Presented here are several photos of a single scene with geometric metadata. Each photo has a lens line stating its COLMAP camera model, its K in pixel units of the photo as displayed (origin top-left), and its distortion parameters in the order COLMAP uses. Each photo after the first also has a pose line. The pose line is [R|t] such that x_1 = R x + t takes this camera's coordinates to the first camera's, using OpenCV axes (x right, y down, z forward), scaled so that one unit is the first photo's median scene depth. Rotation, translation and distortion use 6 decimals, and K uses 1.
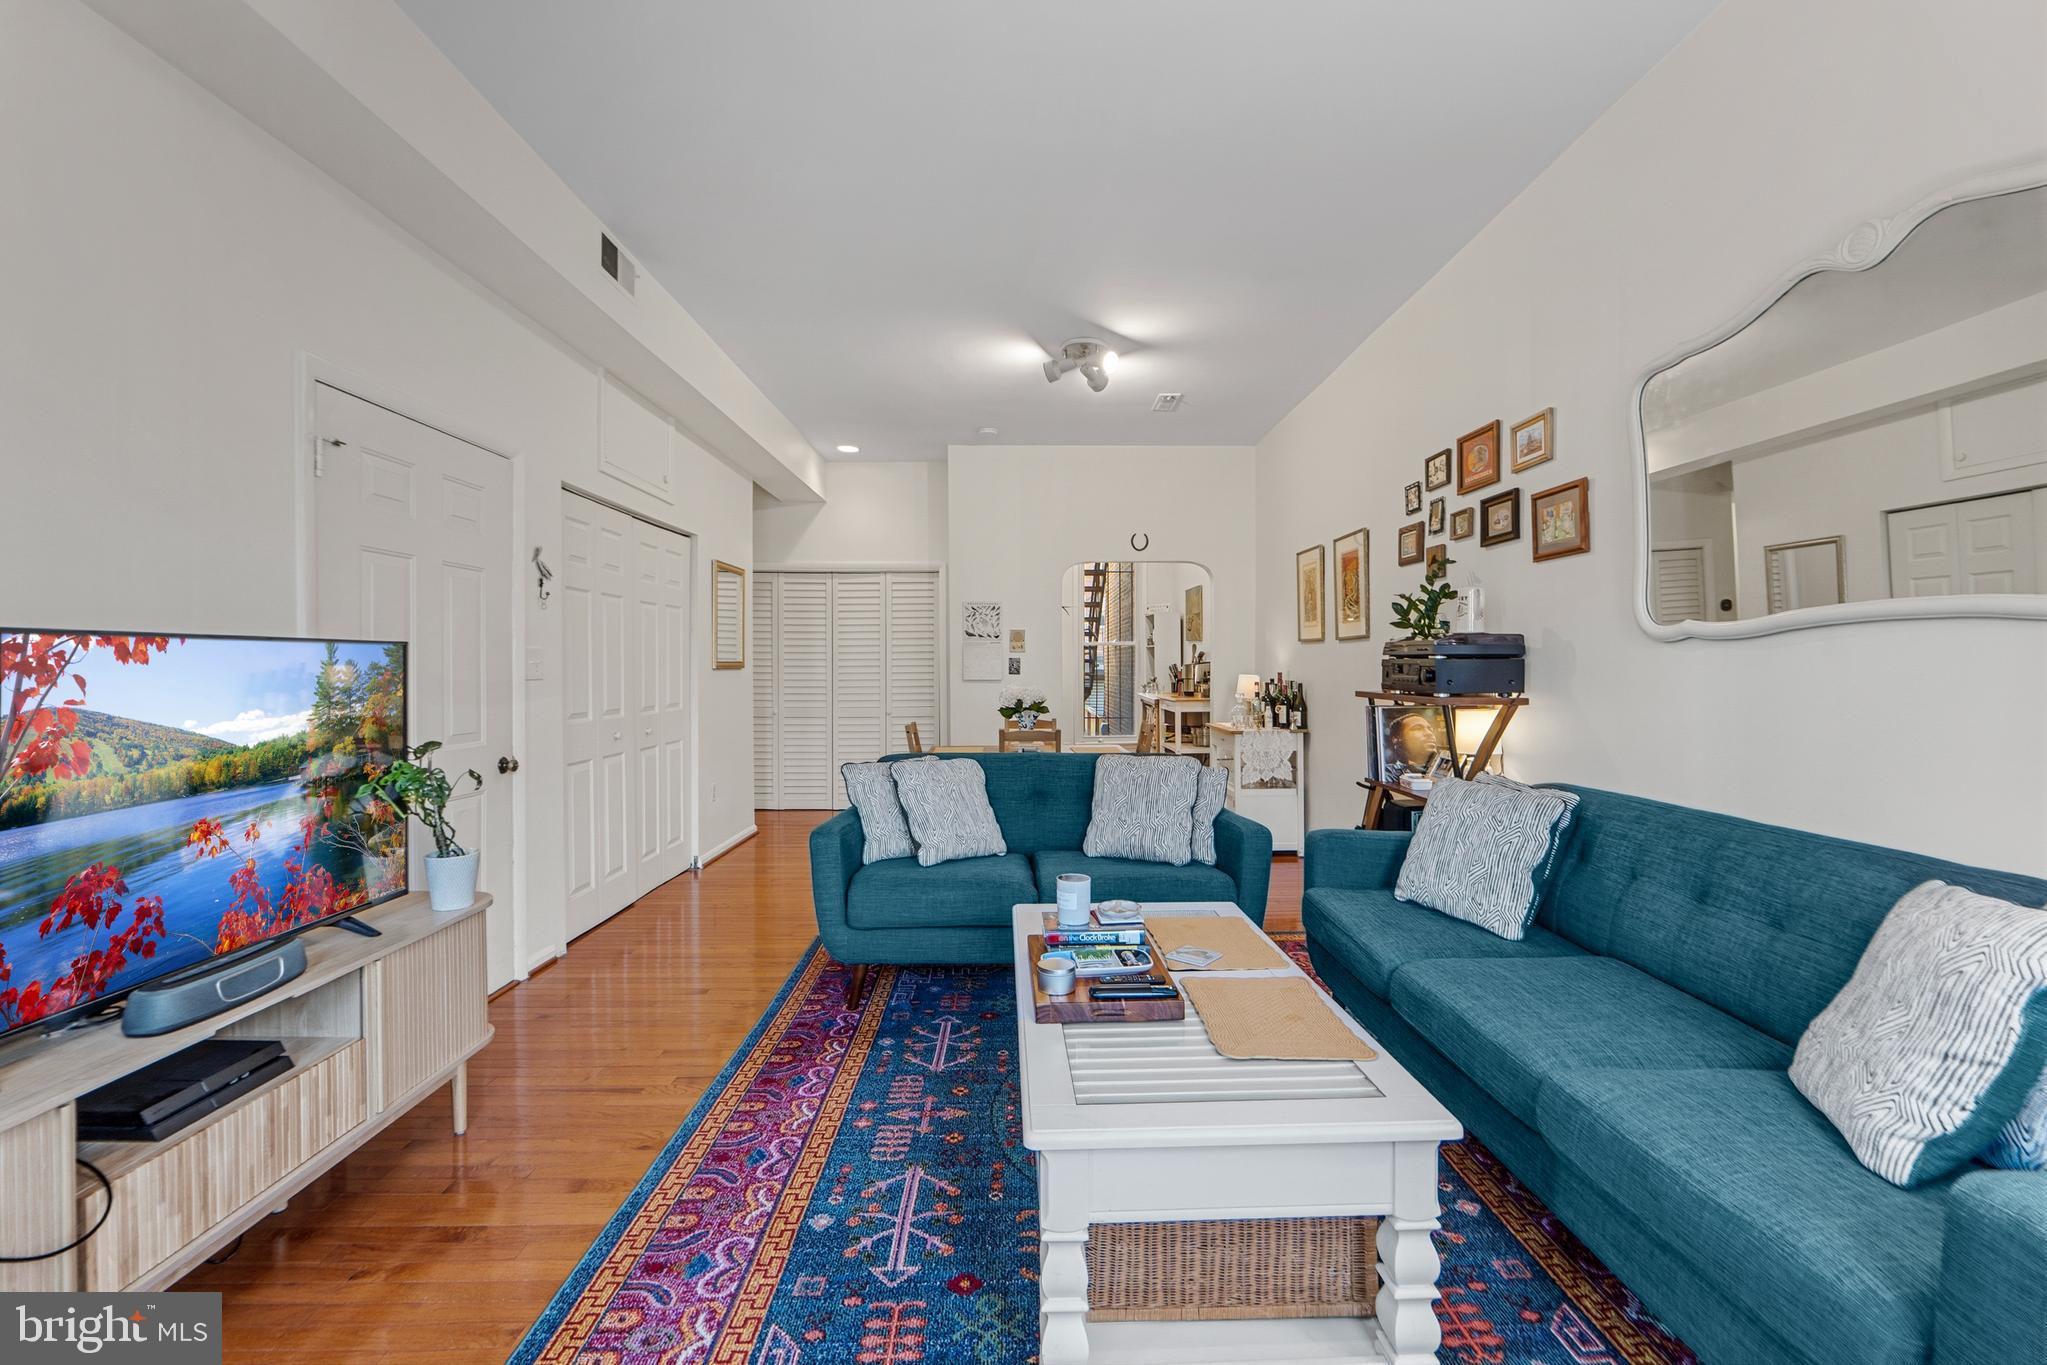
lens RADIAL K [[875.5, 0, 1022.4], [0, 875.5, 668.3], [0, 0, 1]] dist [-0.008187, 0.000372]
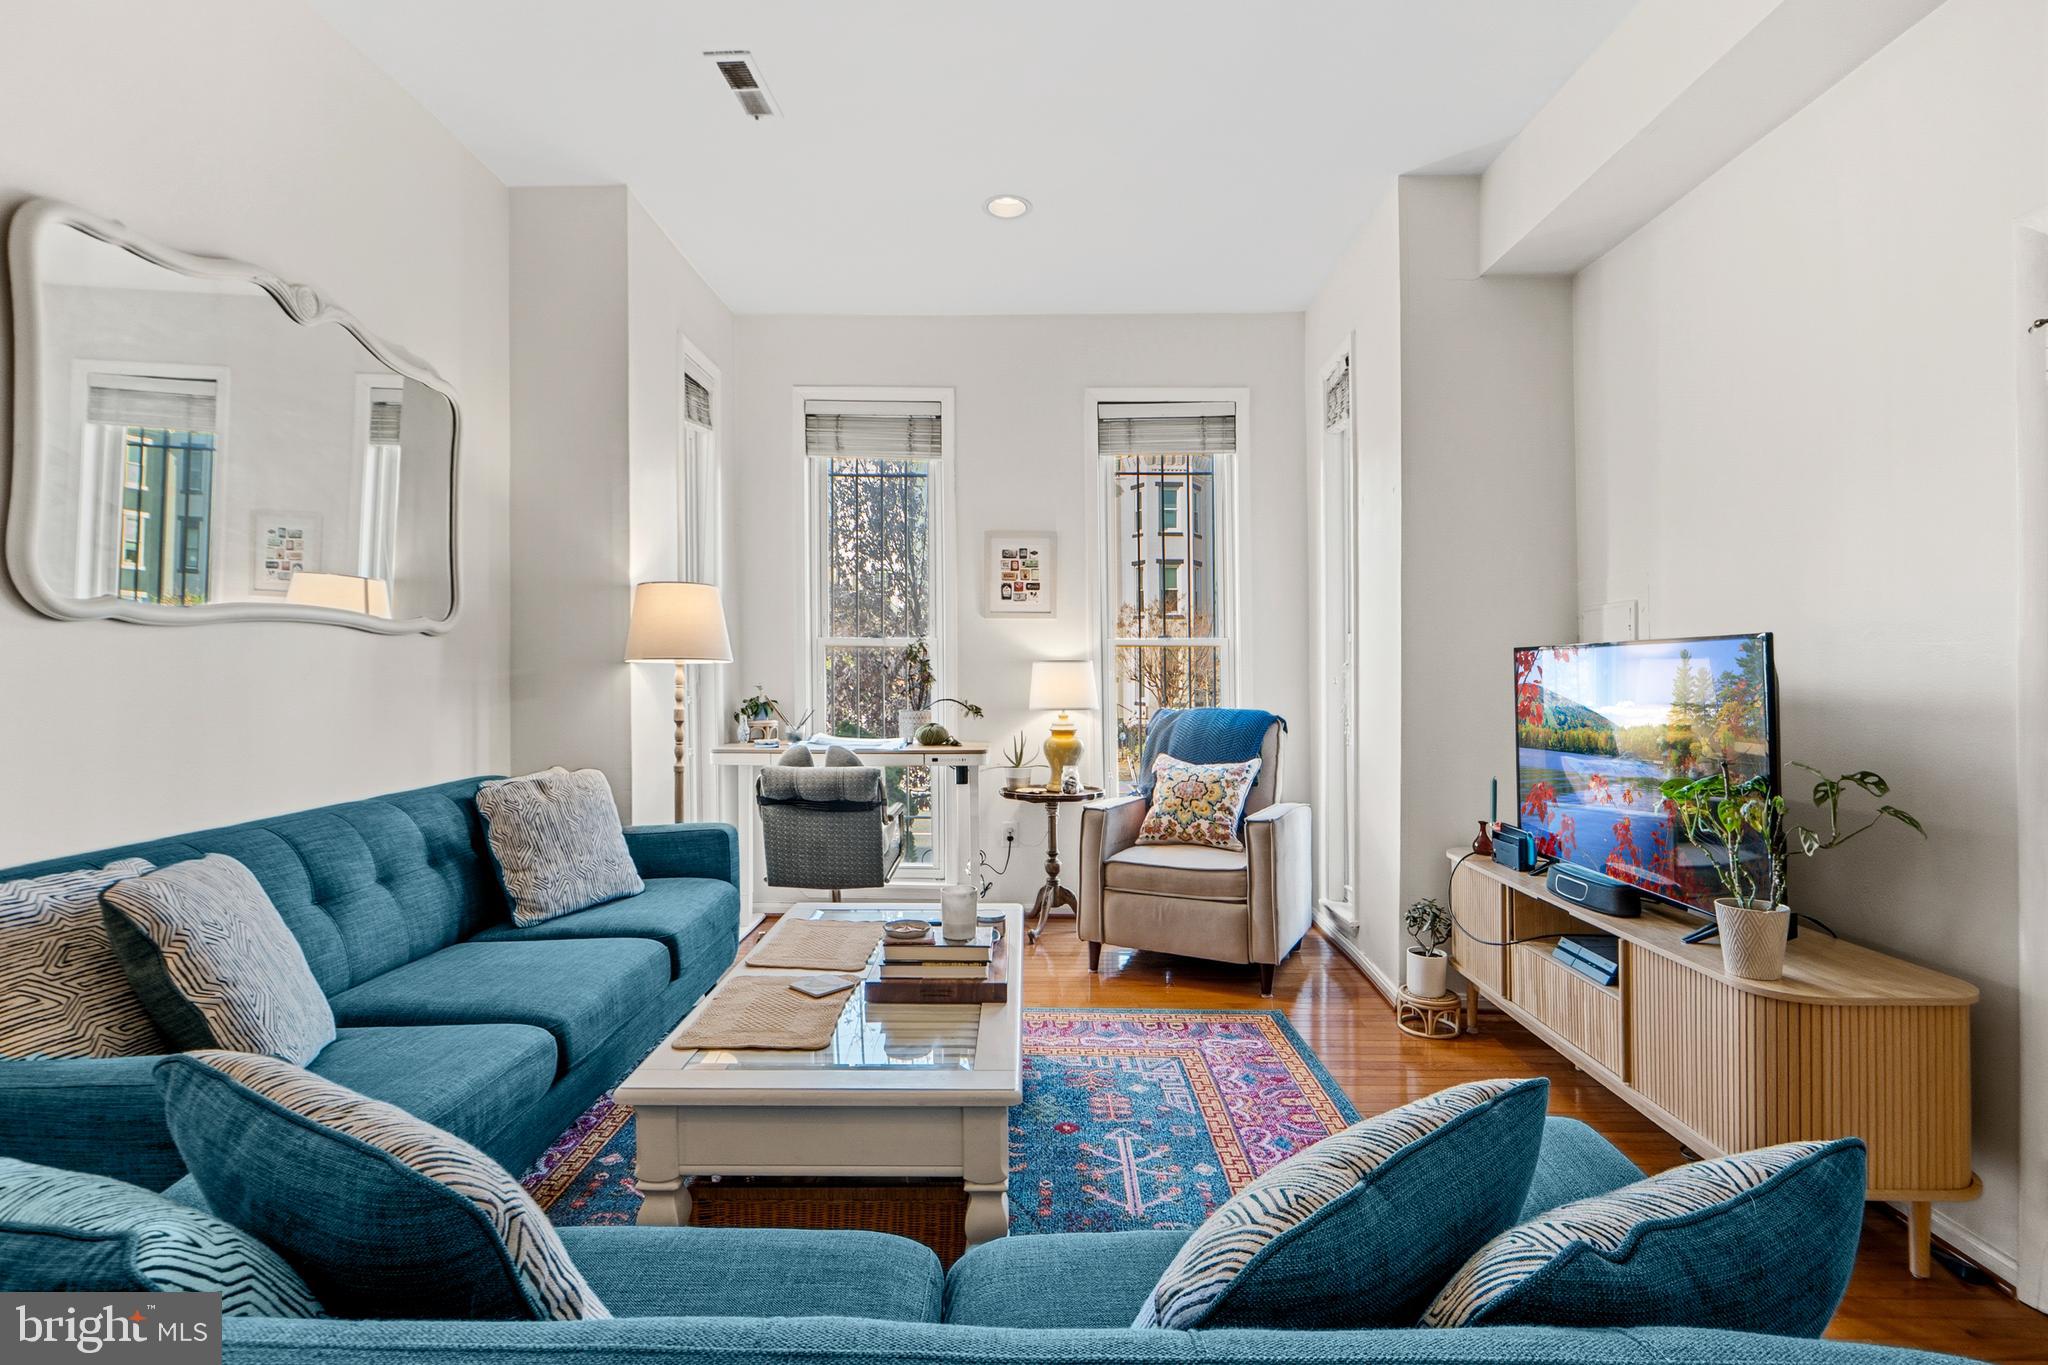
lens RADIAL K [[987.8, 0, 1030.2], [0, 987.8, 666.6], [0, 0, 1]] dist [0.002261, 0.000139]
pose [[-0.999771, -0.003987, 0.021048, -0.027086], [-0.003959, 0.999991, 0.001412, 0.000254], [-0.021053, 0.001329, -0.999777, 1.759353]]
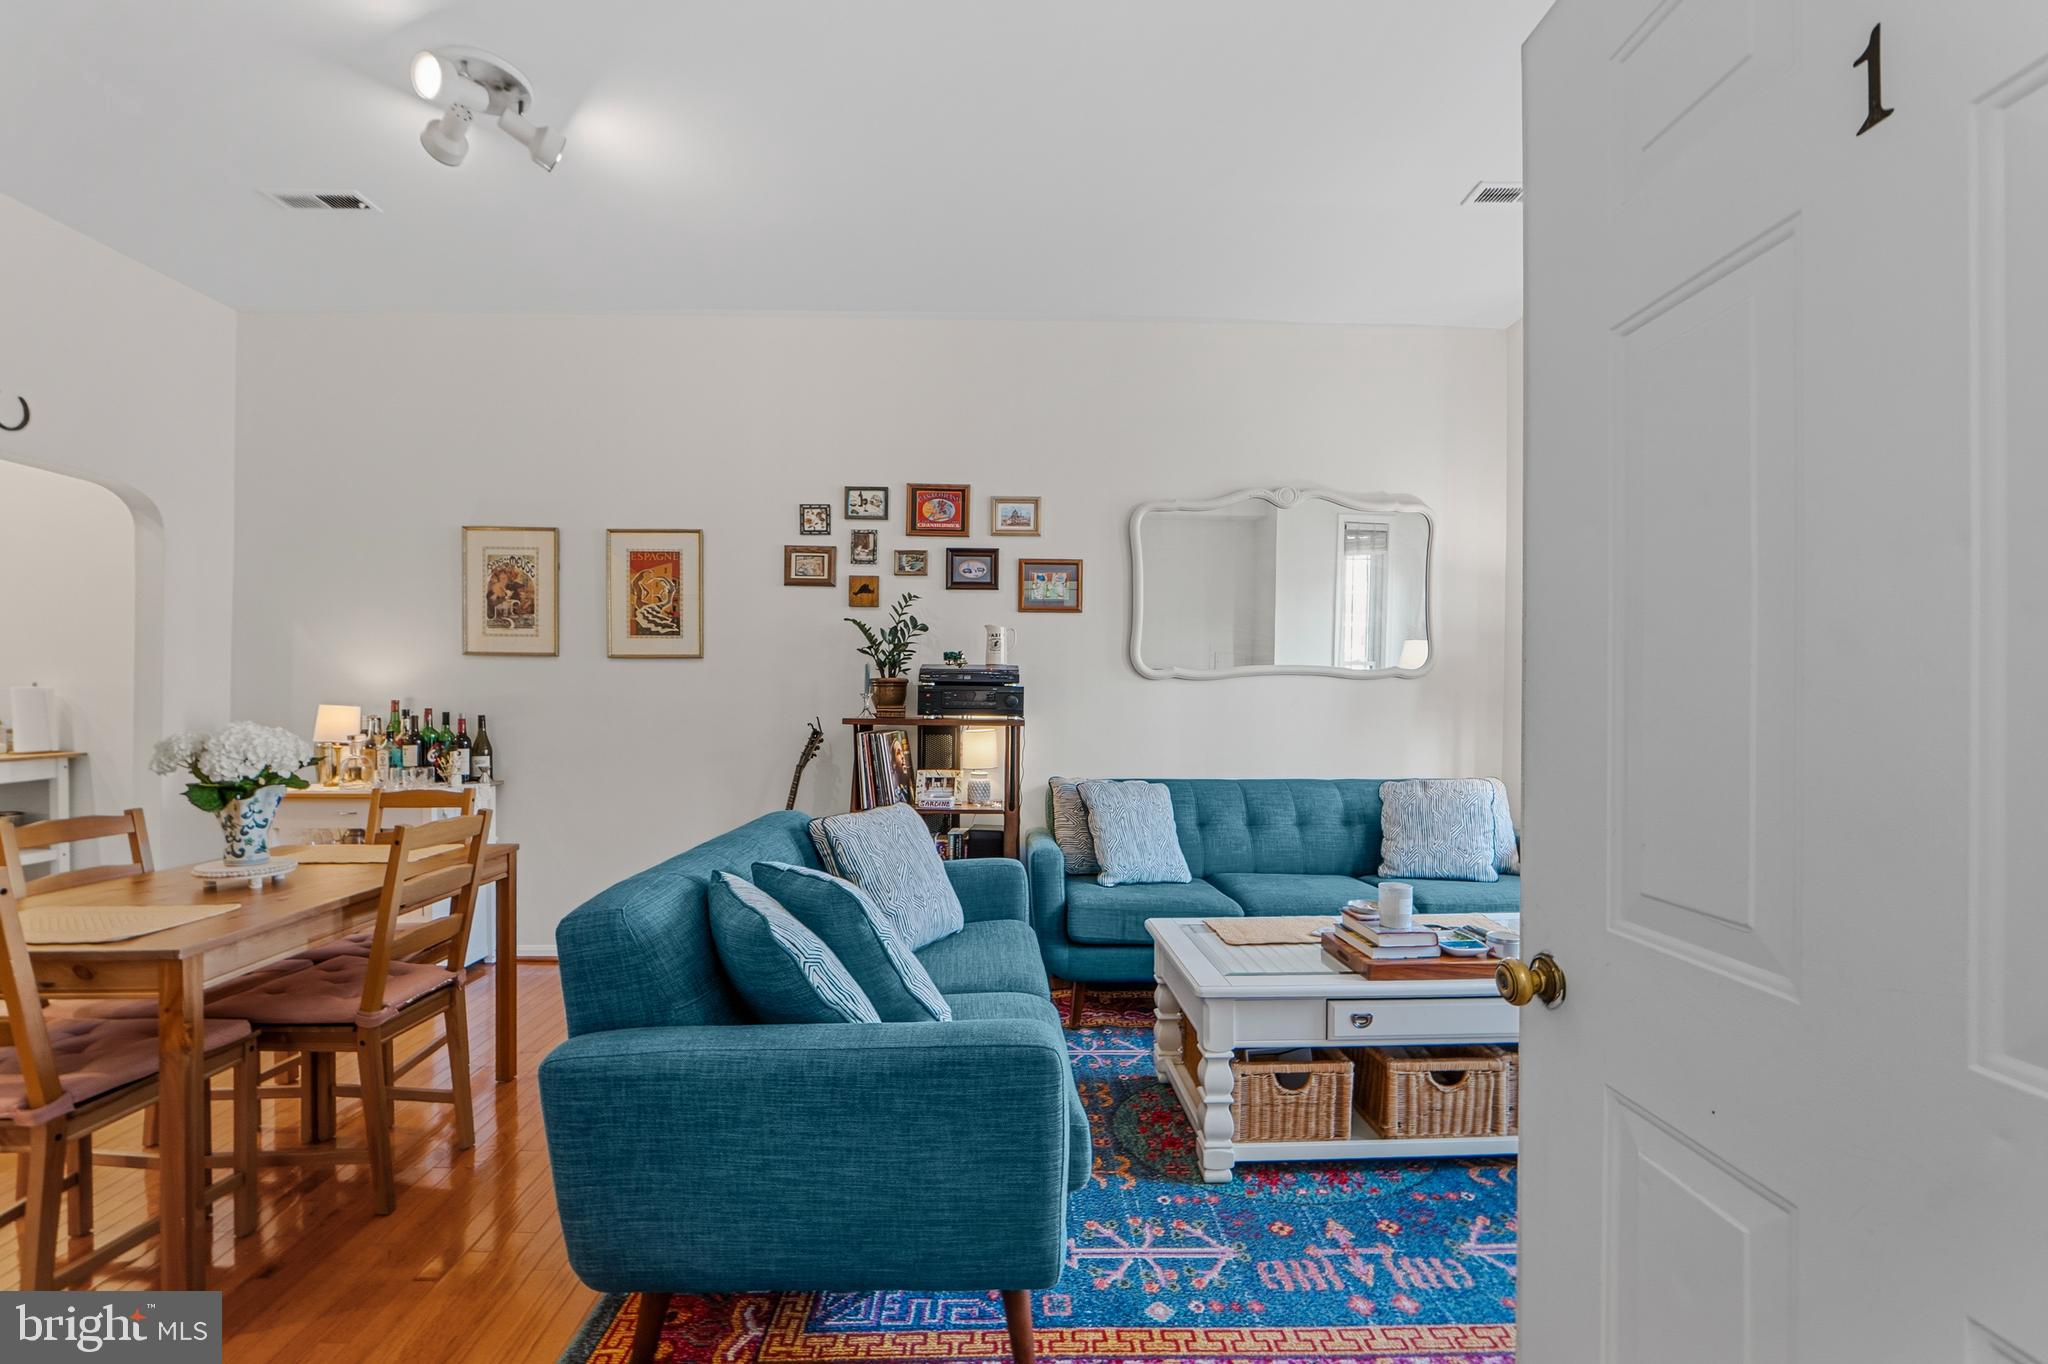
lens RADIAL K [[875.9, 0, 1041.9], [0, 875.9, 710.0], [0, 0, 1]] dist [-0.008187, 0.000372]
pose [[-0.039637, -0.009548, 0.999169, -0.857041], [-0.002711, 0.999952, 0.009448, 0.010846], [-0.999210, -0.002334, -0.039661, 1.269158]]
